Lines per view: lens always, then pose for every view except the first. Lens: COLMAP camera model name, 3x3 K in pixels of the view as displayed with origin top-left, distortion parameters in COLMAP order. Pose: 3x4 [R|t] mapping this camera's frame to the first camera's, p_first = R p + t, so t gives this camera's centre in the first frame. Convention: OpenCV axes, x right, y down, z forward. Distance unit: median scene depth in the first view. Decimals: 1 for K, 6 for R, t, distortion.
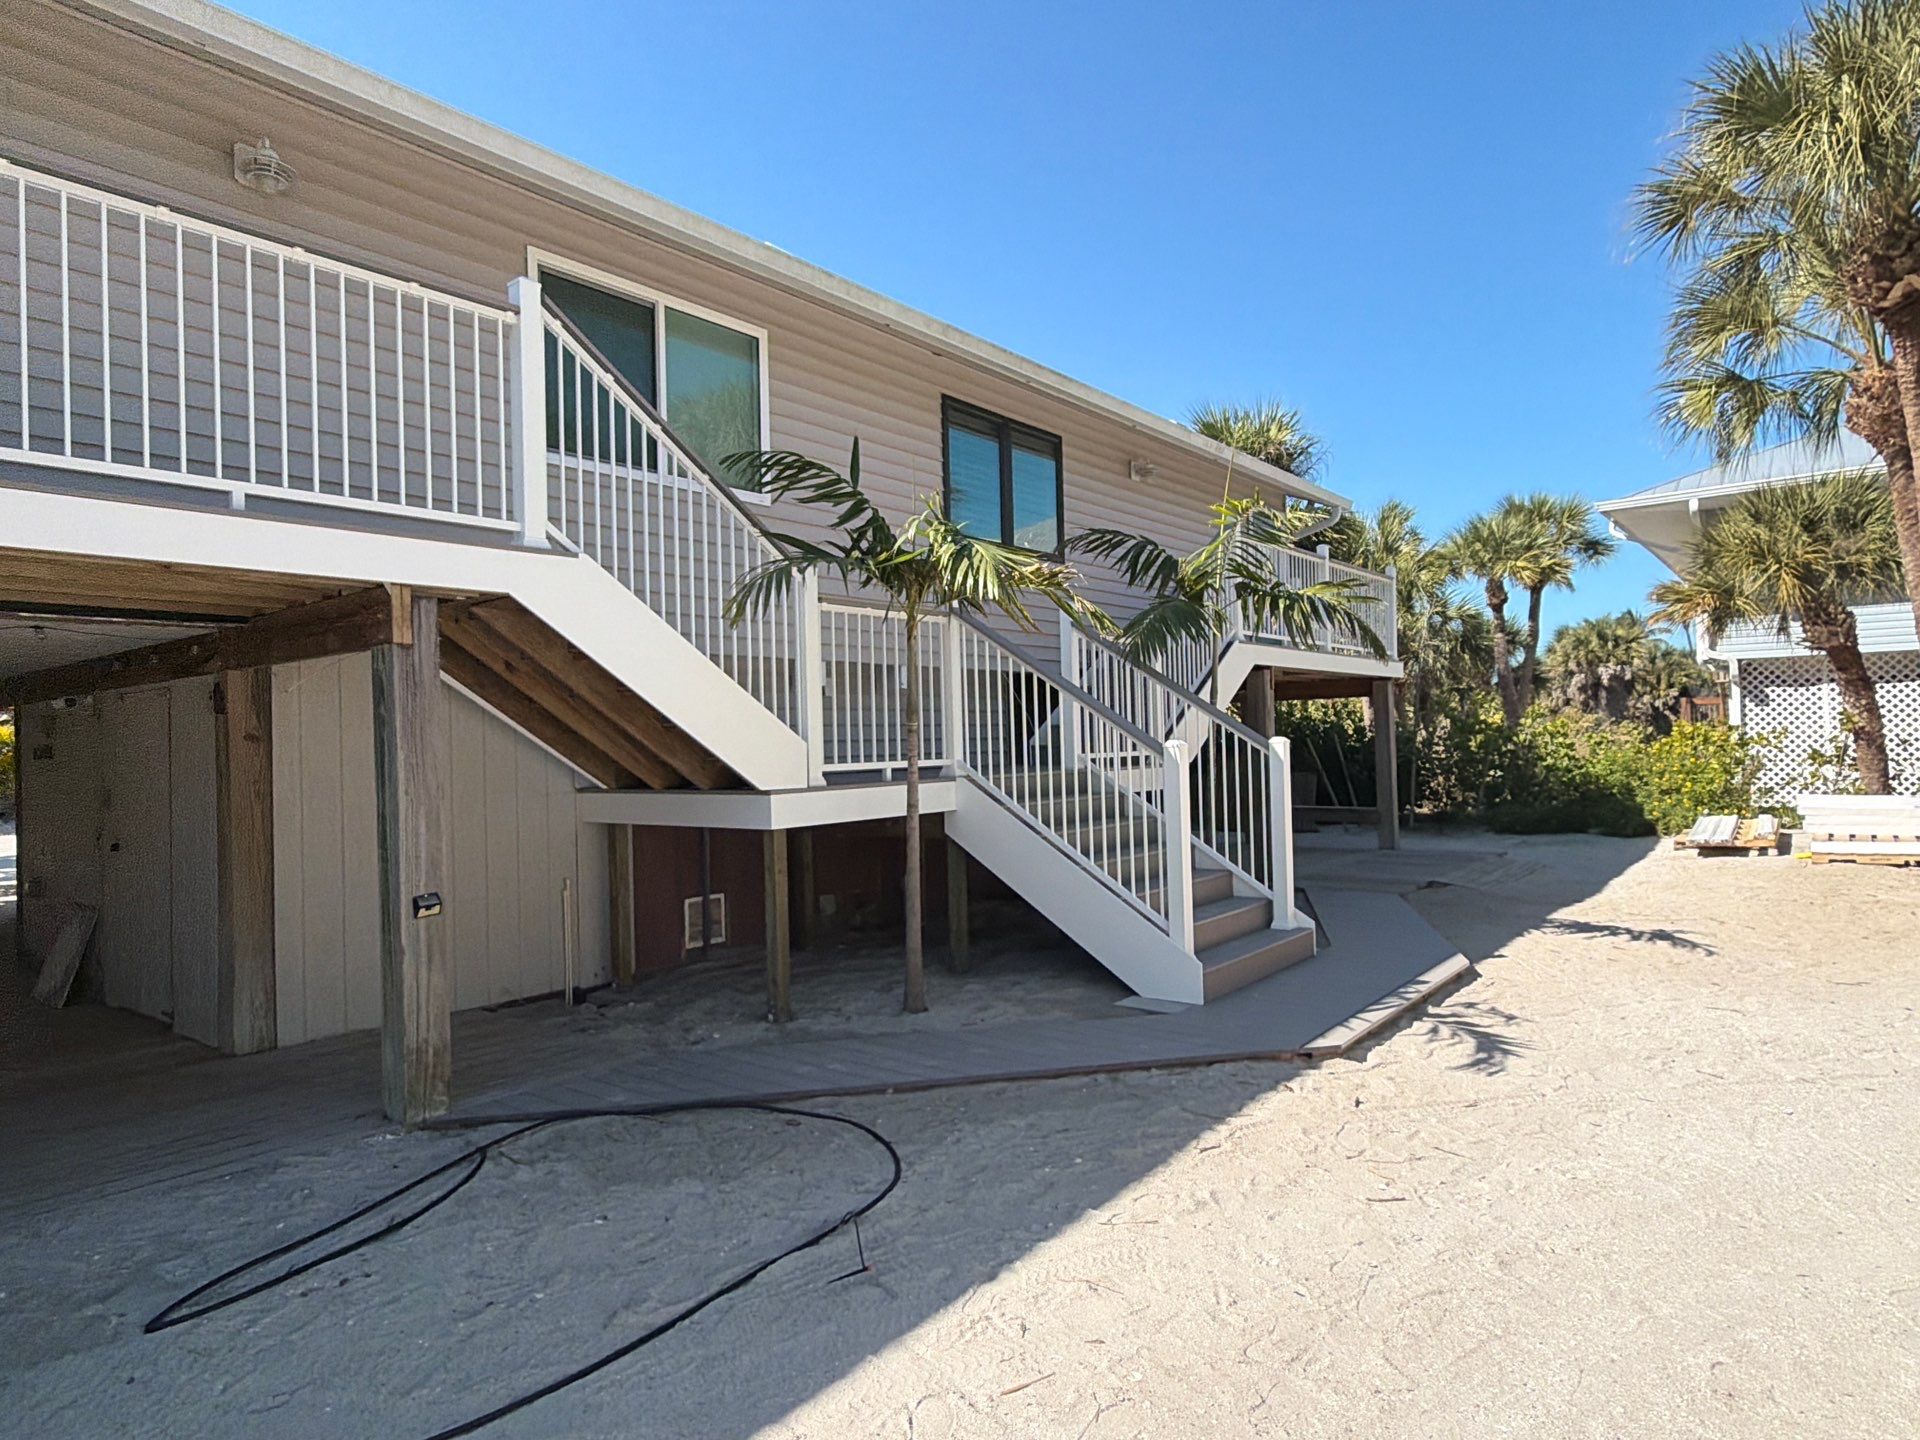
lens RADIAL K [[1152.7, 0, 972.5], [0, 1152.7, 716.2], [0, 0, 1]] dist [-0.002716, 0.000099]
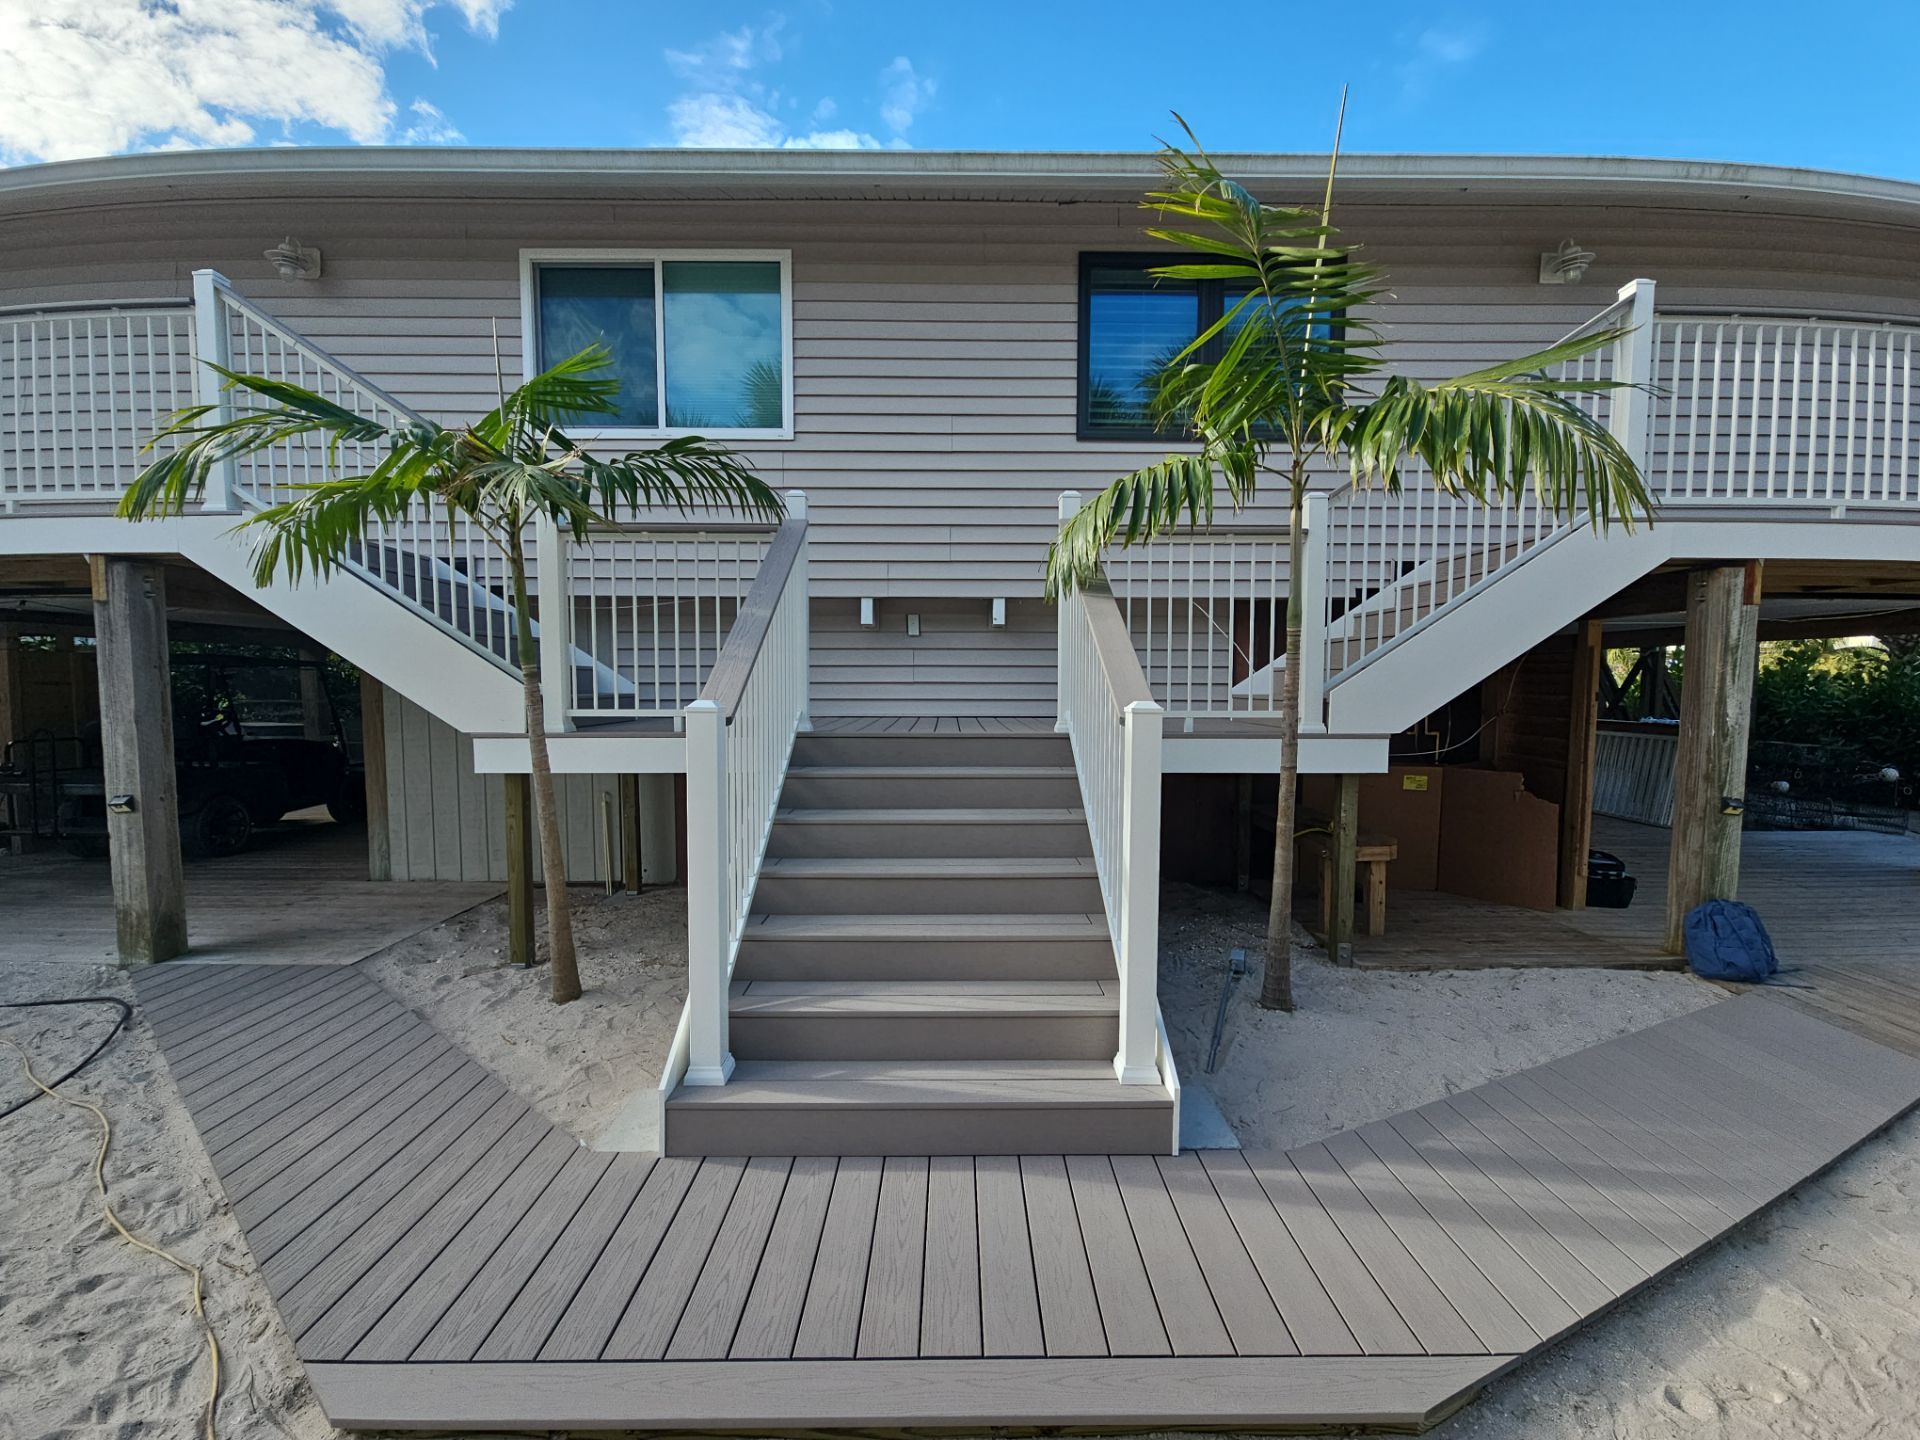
lens RADIAL K [[813.4, 0, 959.8], [0, 813.4, 730.8], [0, 0, 1]] dist [-0.001516, -0.000901]
pose [[0.614694, 0.070977, -0.785566, 0.567603], [0.000621, 0.995899, 0.090466, 0.000484], [0.788765, -0.056097, 0.612129, 0.828888]]
